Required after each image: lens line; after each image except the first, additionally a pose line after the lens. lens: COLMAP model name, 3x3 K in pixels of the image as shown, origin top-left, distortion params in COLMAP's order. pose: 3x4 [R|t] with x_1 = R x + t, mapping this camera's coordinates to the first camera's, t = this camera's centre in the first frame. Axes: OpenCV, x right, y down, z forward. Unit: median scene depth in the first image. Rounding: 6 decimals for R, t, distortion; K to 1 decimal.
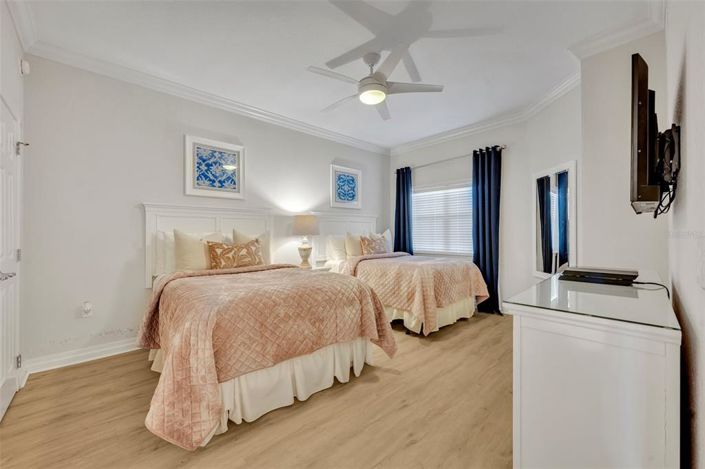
lens RADIAL K [[285.7, 0, 352.5], [0, 285.7, 234.5], [0, 0, 1]] dist [0.000596, 0.000106]
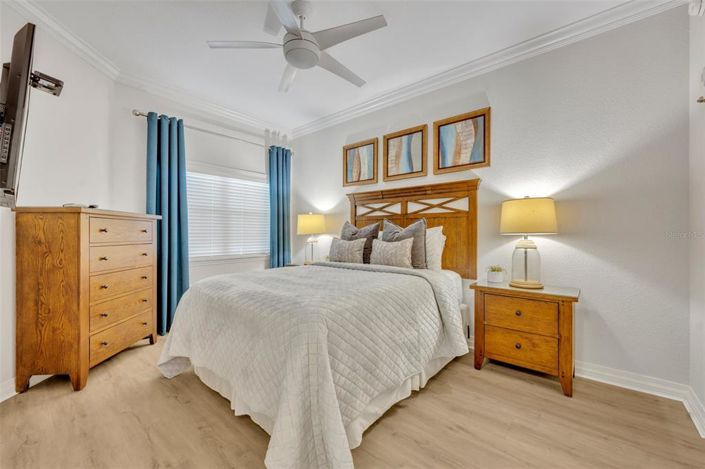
lens RADIAL K [[285.7, 0, 352.5], [0, 285.7, 234.5], [0, 0, 1]] dist [0.000596, 0.000106]
pose [[-0.107045, 0.017443, 0.994101, -0.465587], [0.005391, 0.999842, -0.016963, 0.001723], [-0.994240, 0.003544, -0.107122, 0.838916]]
